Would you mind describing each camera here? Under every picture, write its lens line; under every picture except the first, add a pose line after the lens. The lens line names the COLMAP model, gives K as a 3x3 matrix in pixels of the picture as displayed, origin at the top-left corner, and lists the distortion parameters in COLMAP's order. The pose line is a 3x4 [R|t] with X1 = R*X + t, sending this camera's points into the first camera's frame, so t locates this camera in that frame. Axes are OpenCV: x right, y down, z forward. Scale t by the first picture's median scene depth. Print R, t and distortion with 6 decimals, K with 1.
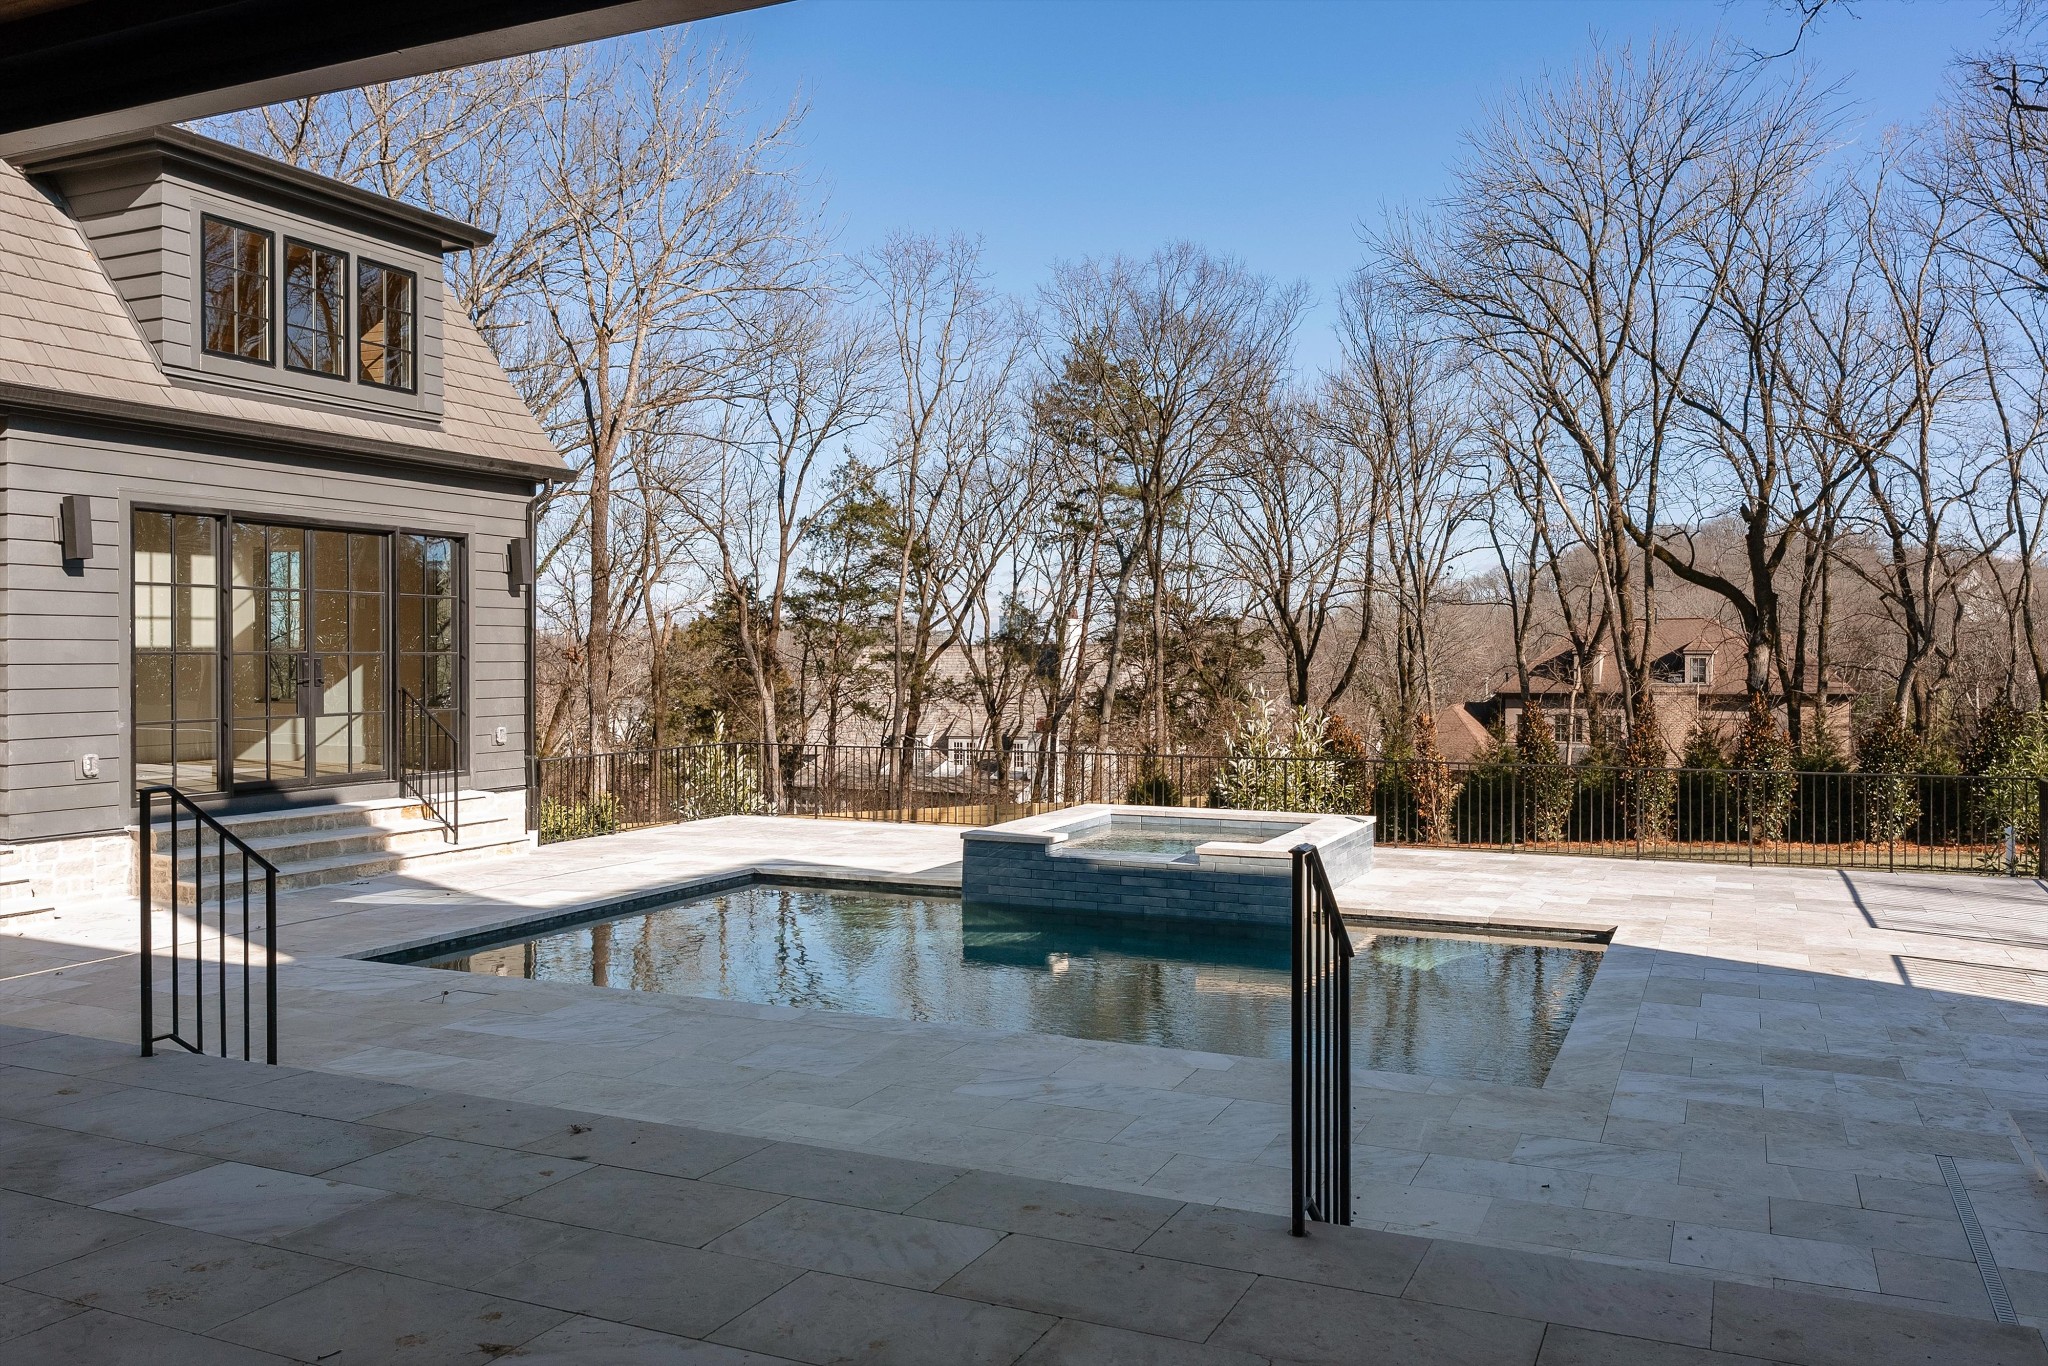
lens RADIAL K [[1611.6, 0, 1026.6], [0, 1611.6, 693.9], [0, 0, 1]] dist [-0.024434, 0.010109]
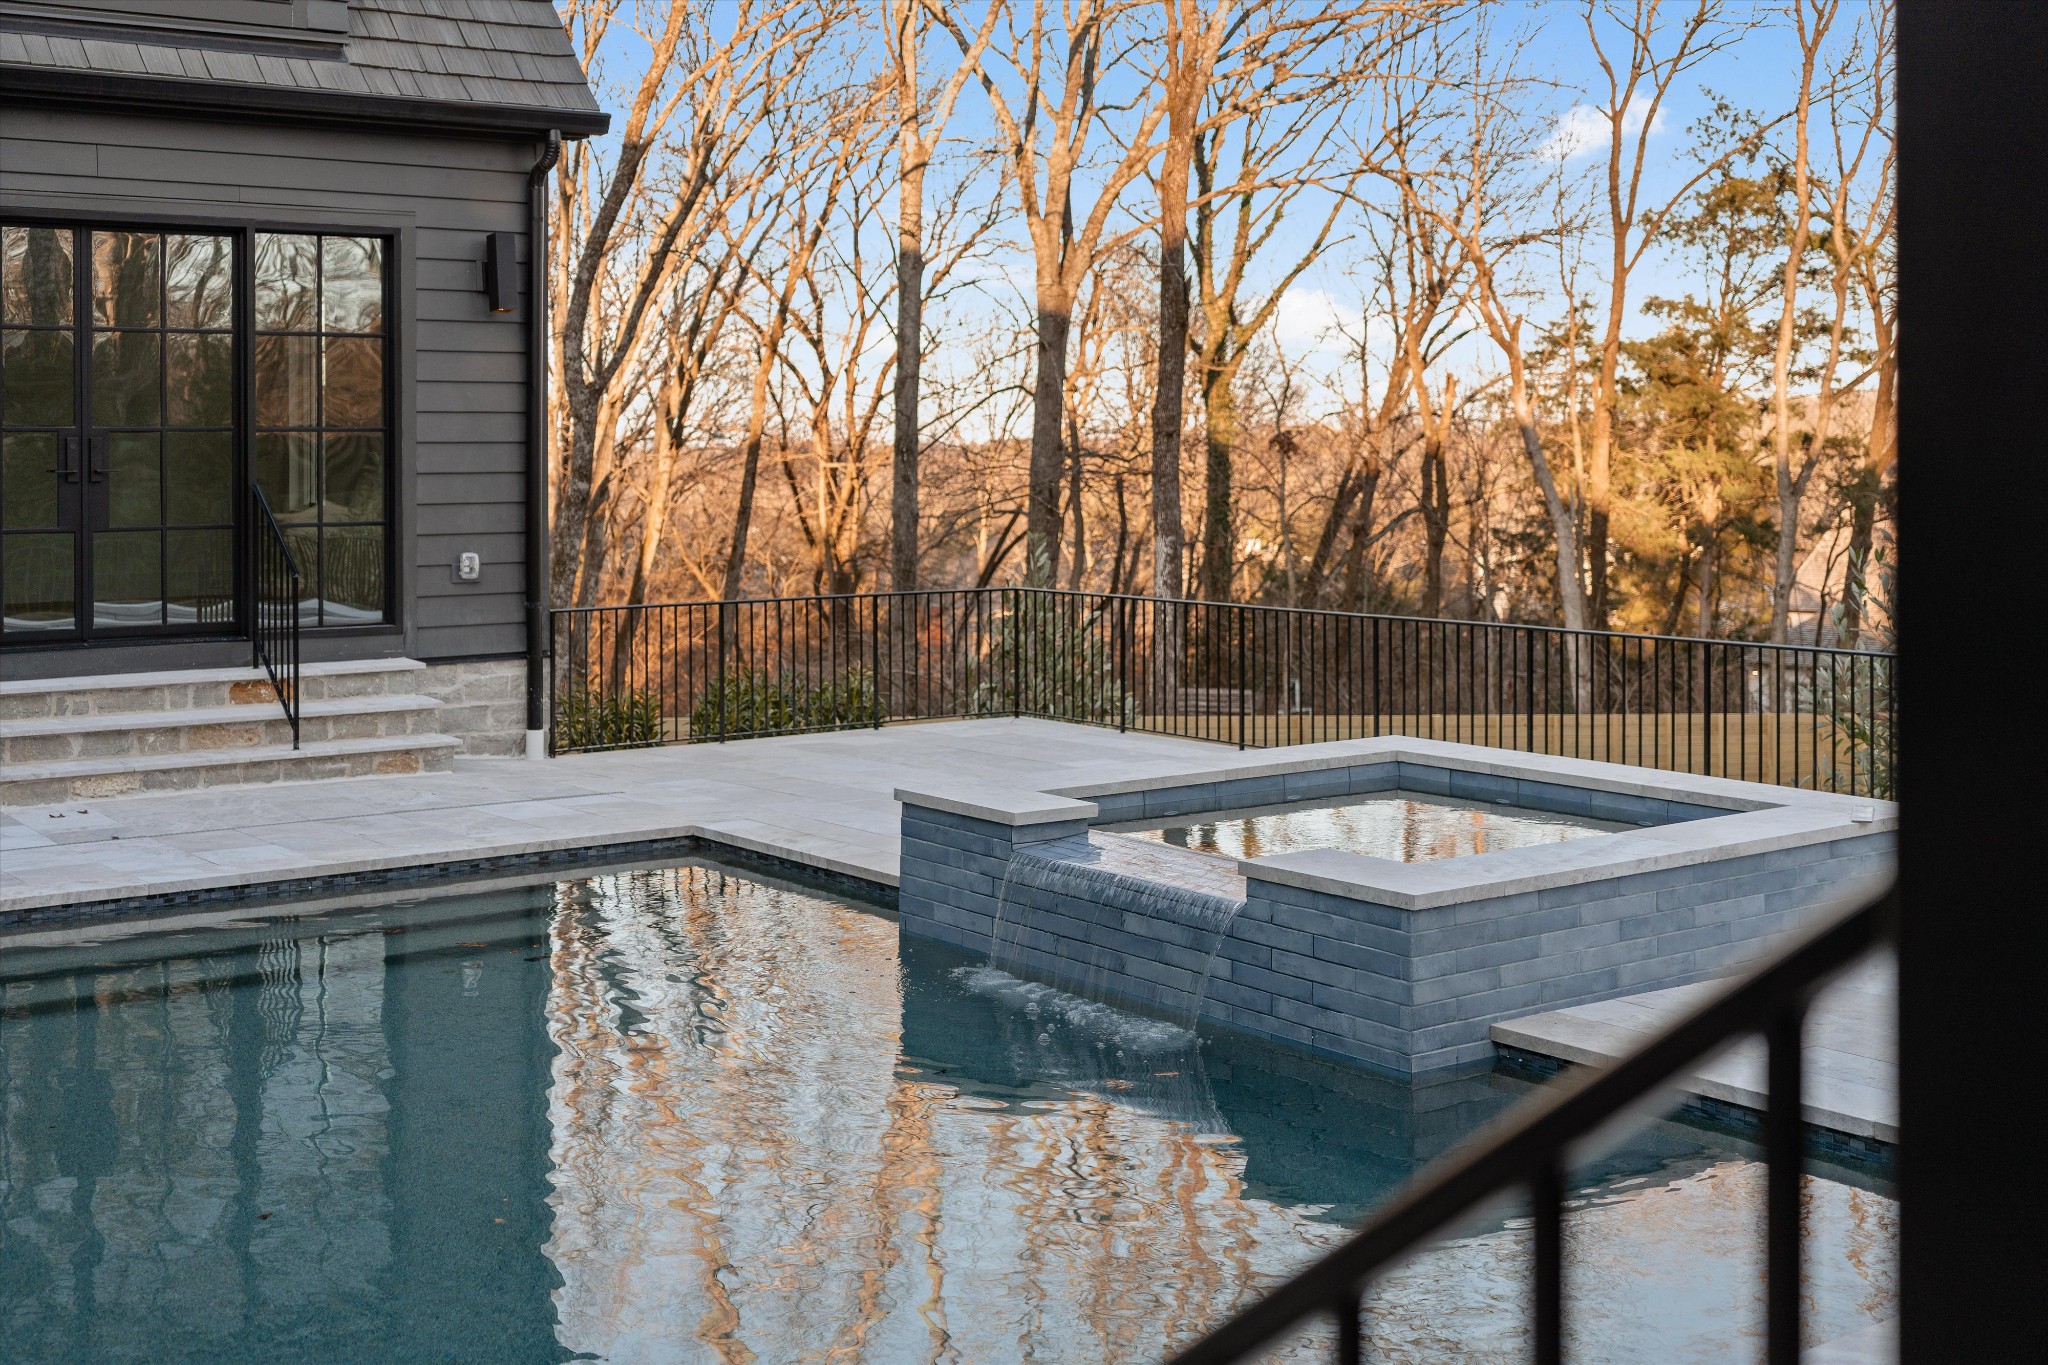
lens RADIAL K [[2325.8, 0, 1024.0], [0, 2325.8, 682.5], [0, 0, 1]] dist [-0.111481, 0.005540]
pose [[0.842996, 0.036875, -0.536655, 0.125859], [0.001797, 0.997449, 0.071361, 0.002988], [0.537918, -0.061122, 0.840779, 0.161072]]
